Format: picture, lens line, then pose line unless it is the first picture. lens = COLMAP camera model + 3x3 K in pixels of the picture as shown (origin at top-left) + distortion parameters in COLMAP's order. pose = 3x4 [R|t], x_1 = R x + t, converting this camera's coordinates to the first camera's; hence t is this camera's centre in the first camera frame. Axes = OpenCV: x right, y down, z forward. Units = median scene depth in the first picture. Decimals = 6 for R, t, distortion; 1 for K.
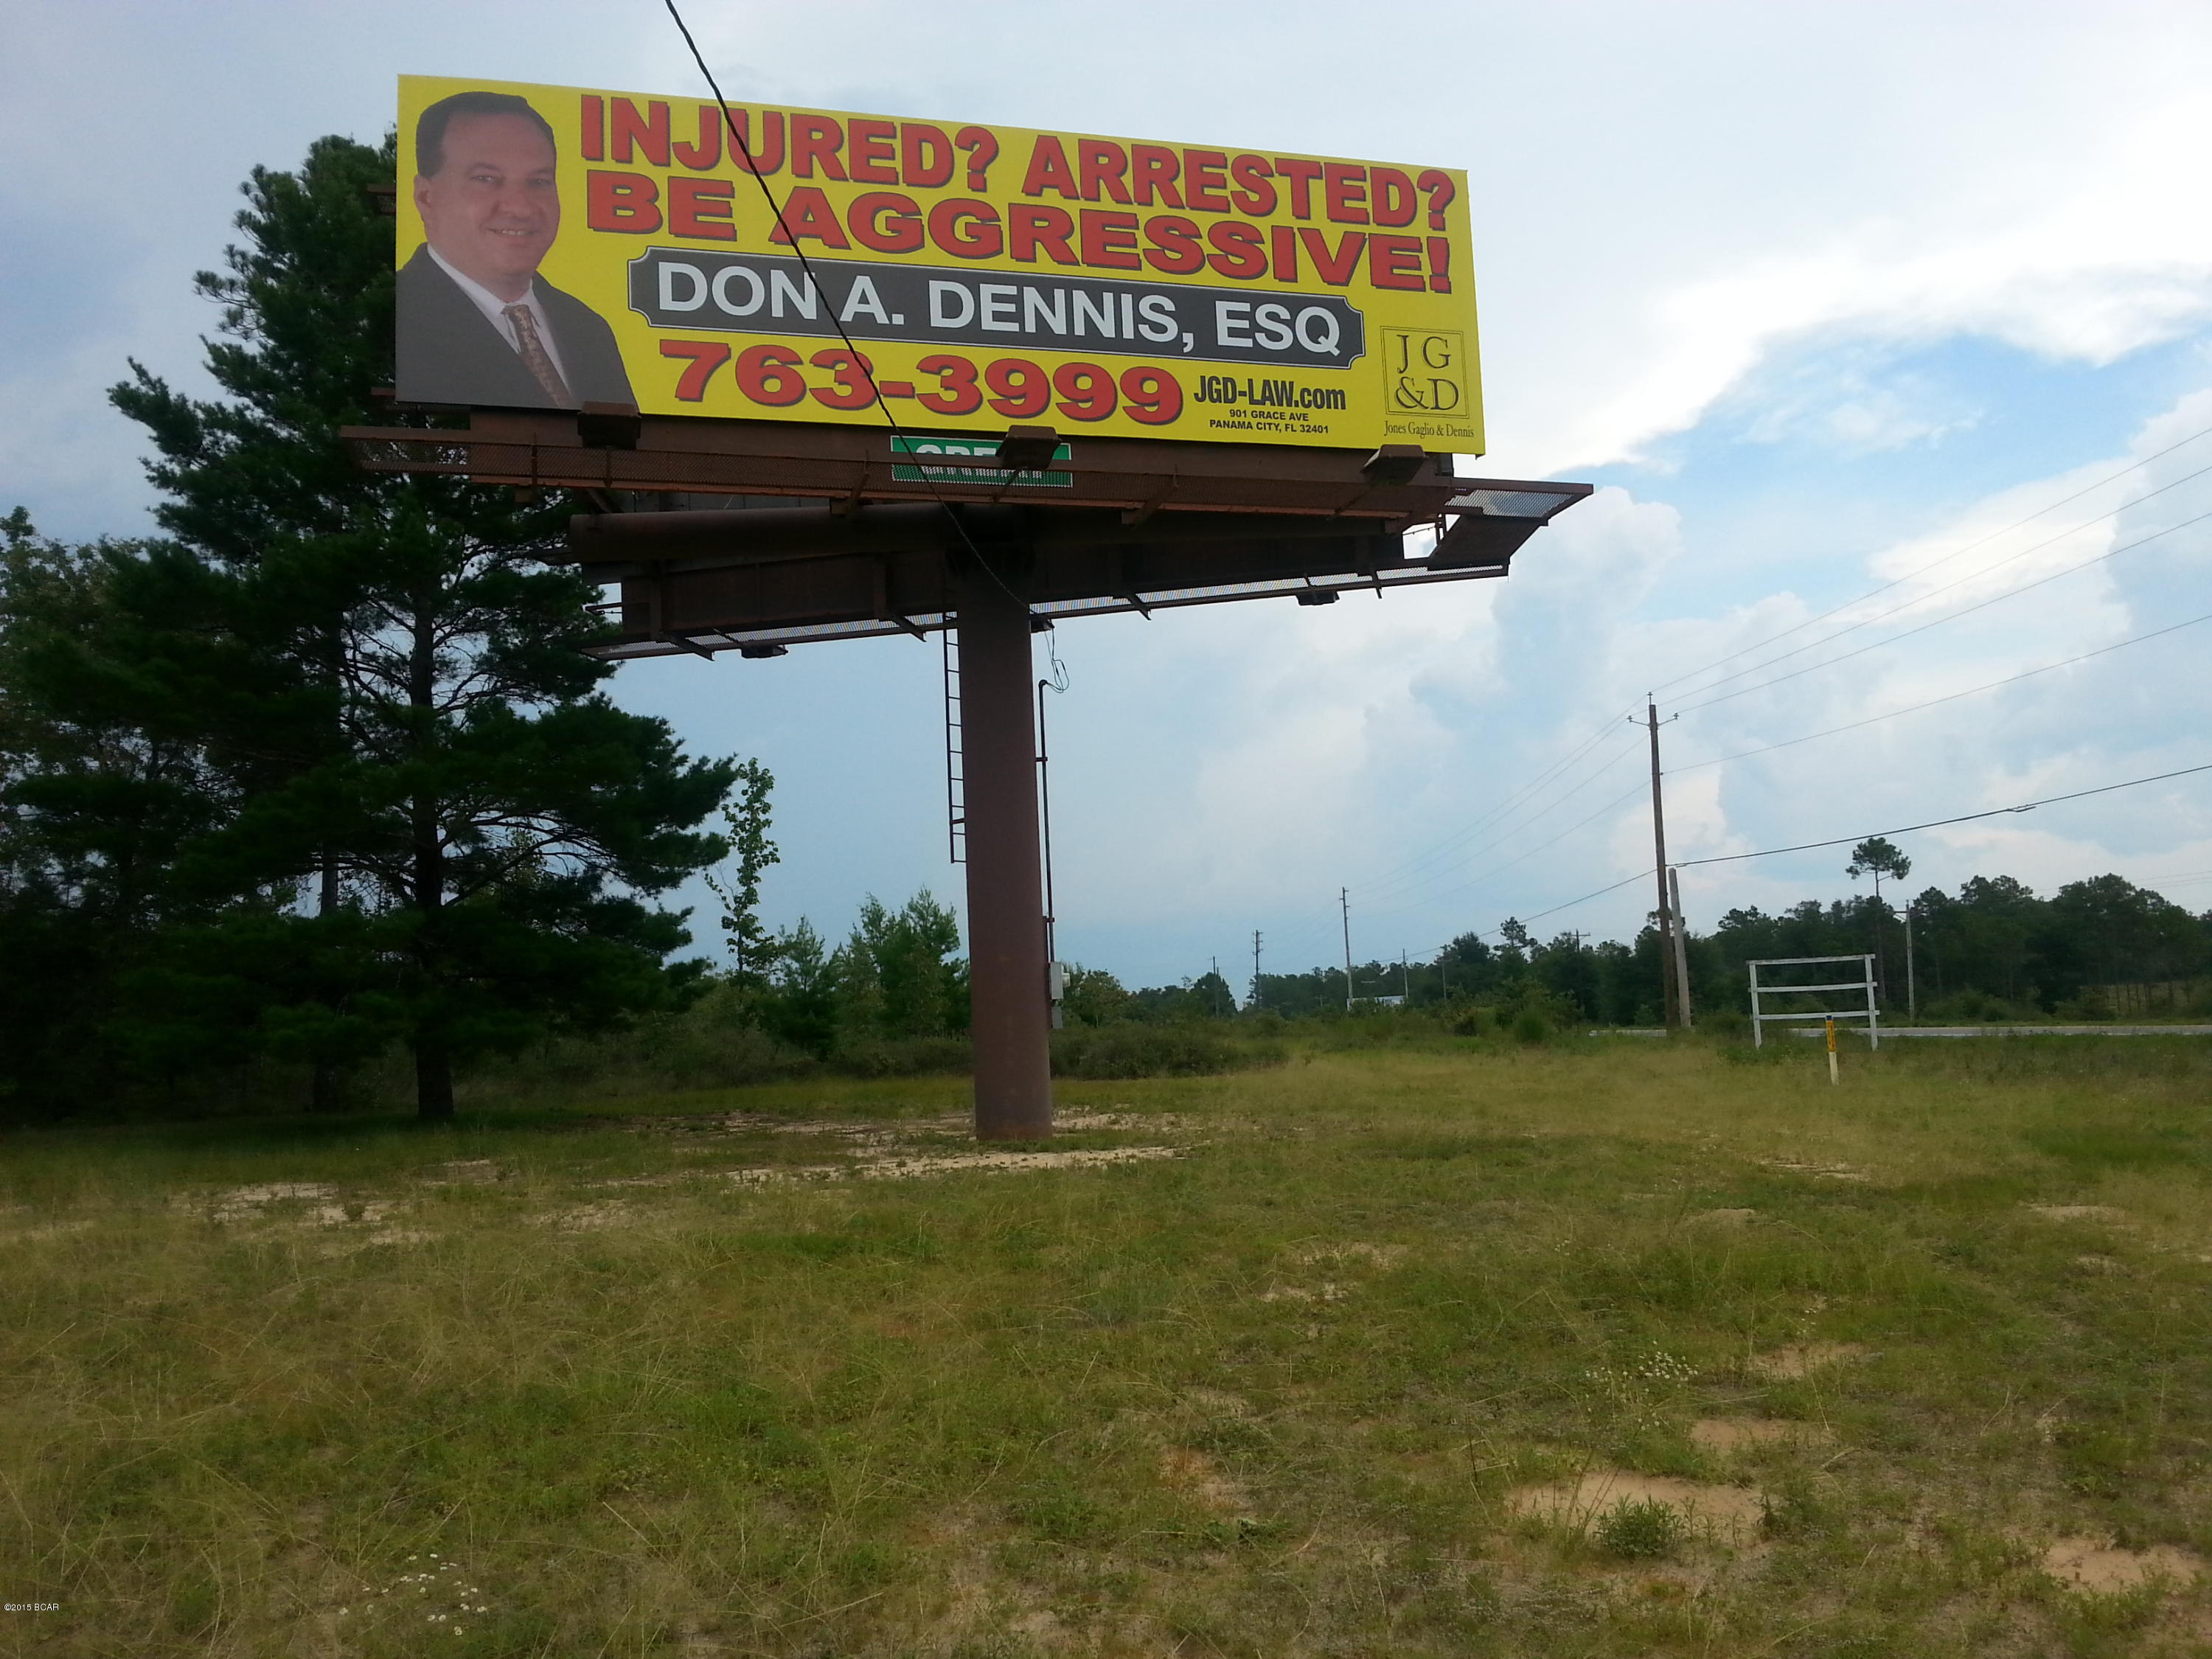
lens RADIAL K [[1970.2, 0, 1107.4], [0, 1970.2, 824.0], [0, 0, 1]] dist [-0.001676, -0.019358]
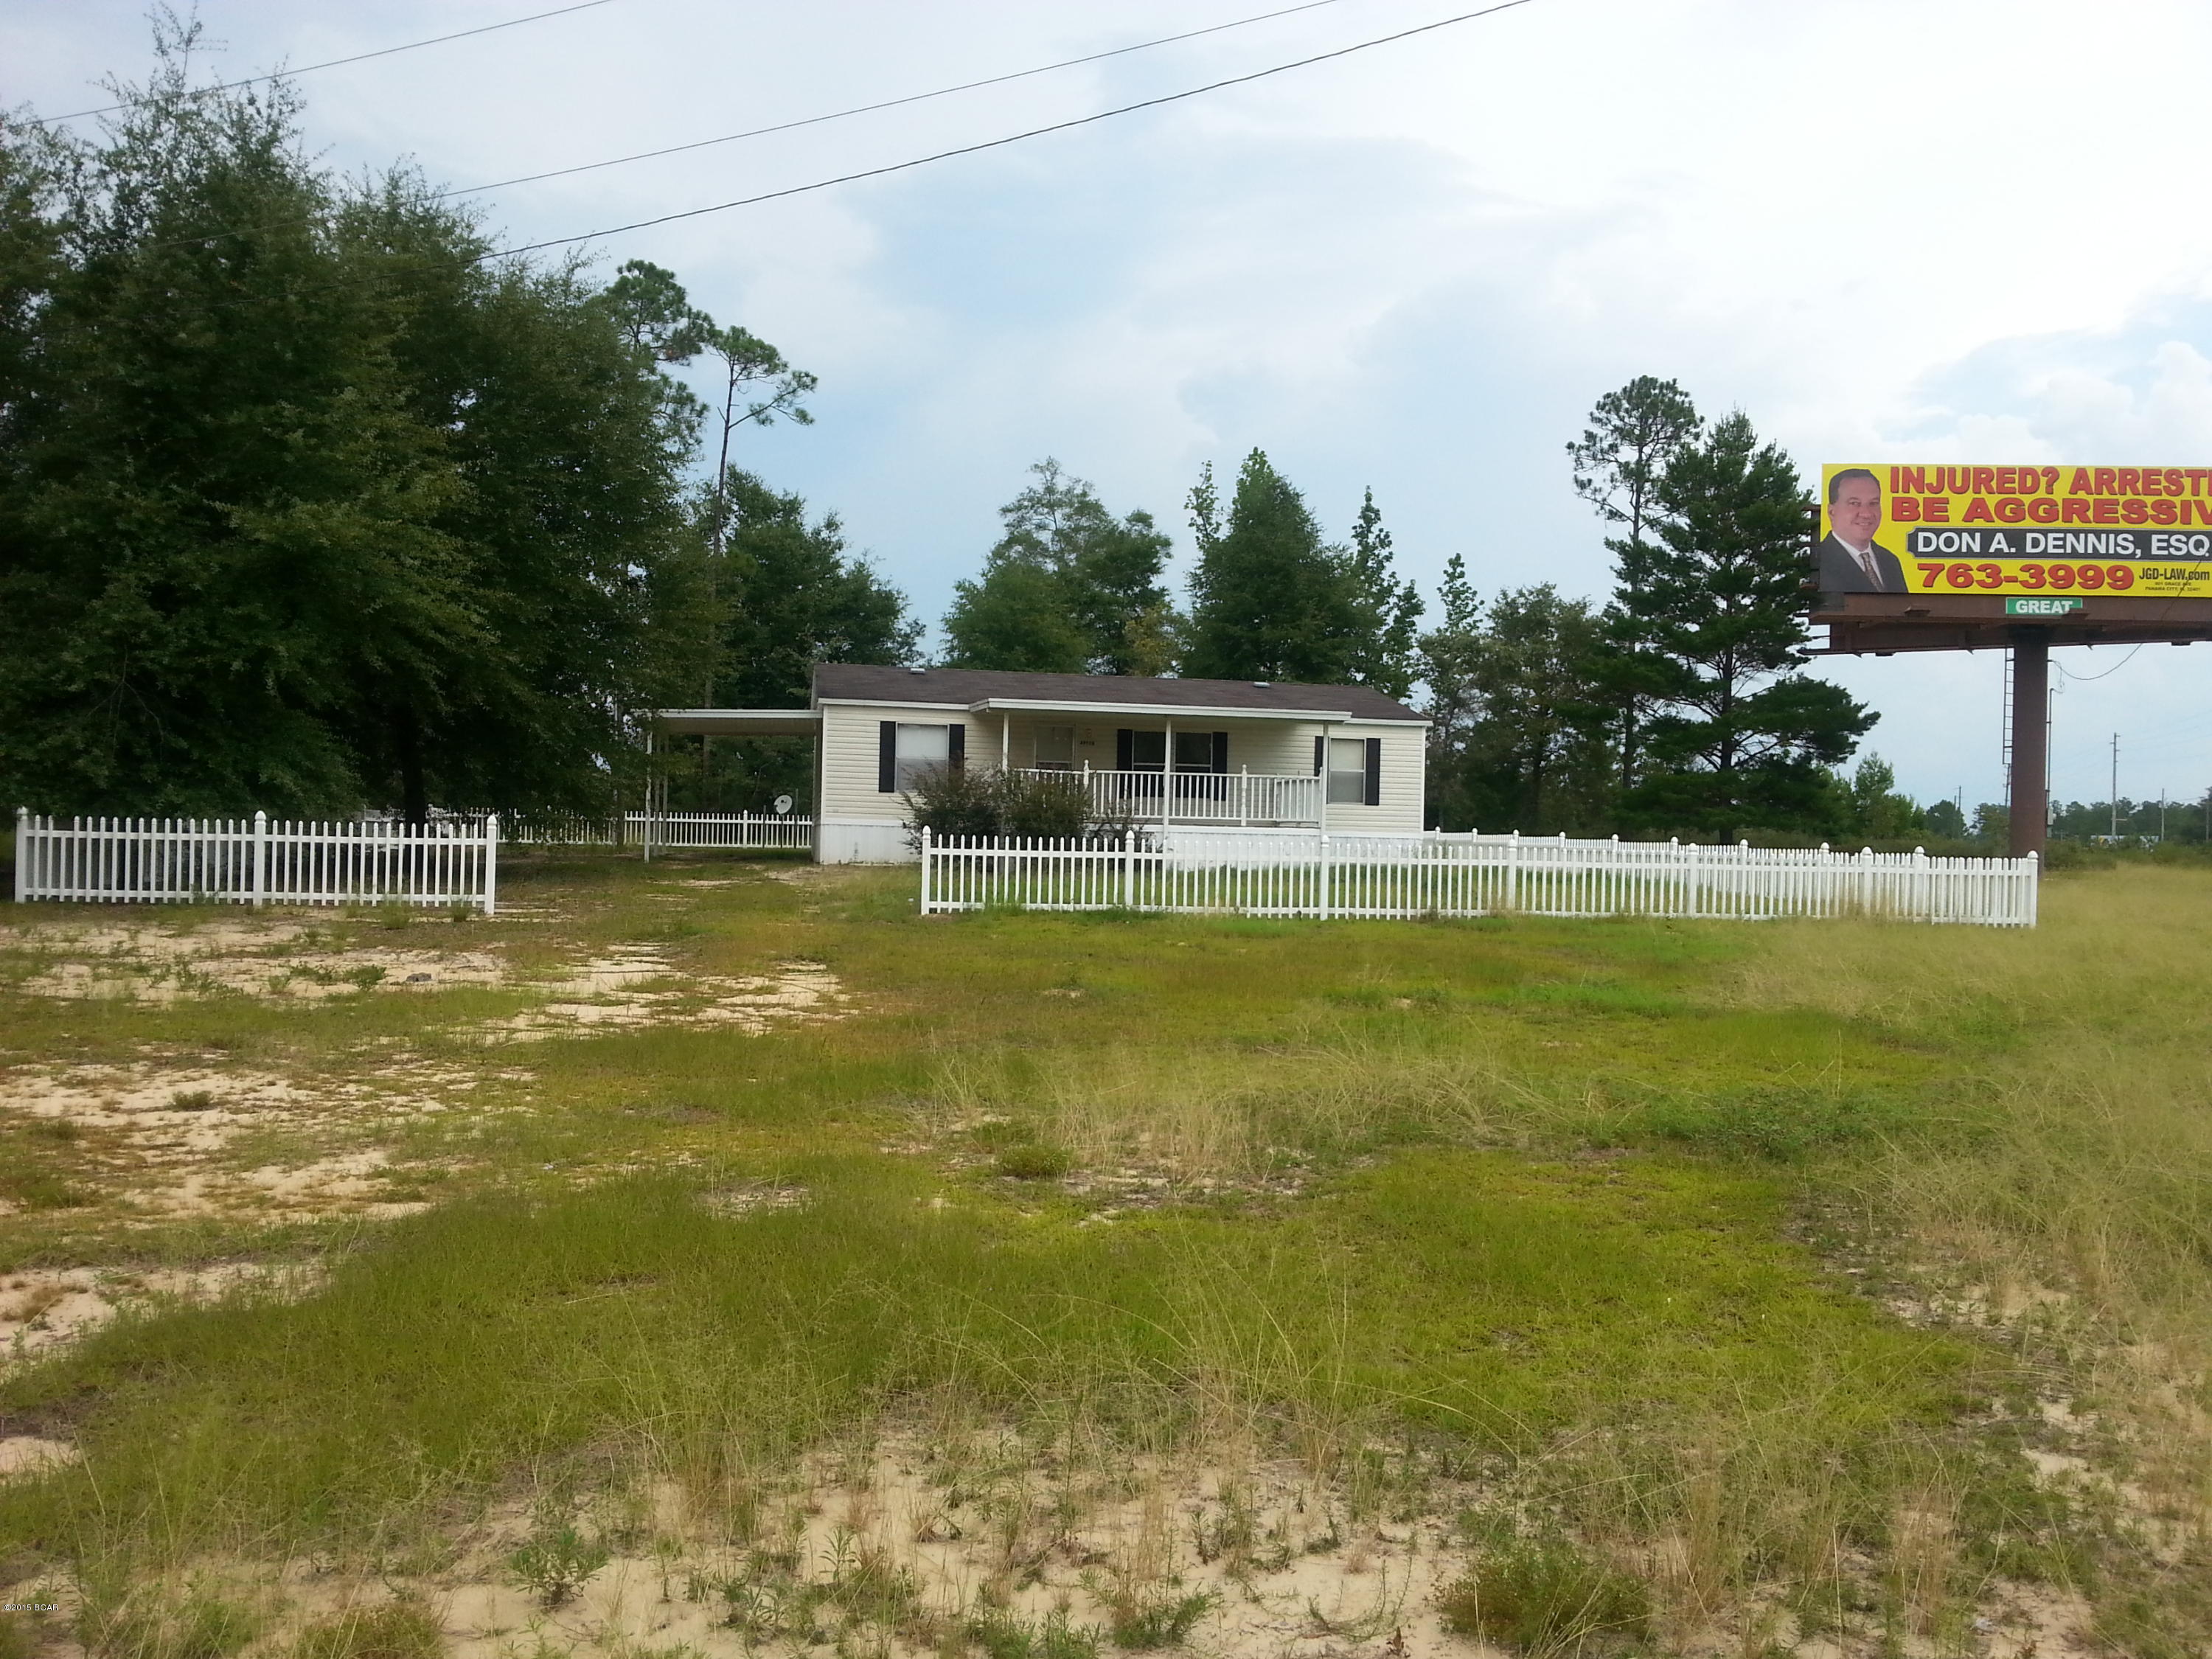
lens RADIAL K [[1970.2, 0, 1094.2], [0, 1970.2, 831.9], [0, 0, 1]] dist [-0.001676, -0.019358]
pose [[0.939343, 0.062034, -0.337321, -0.330740], [-0.026402, 0.993668, 0.109214, -0.141118], [0.341960, -0.093683, 0.935033, -1.726989]]
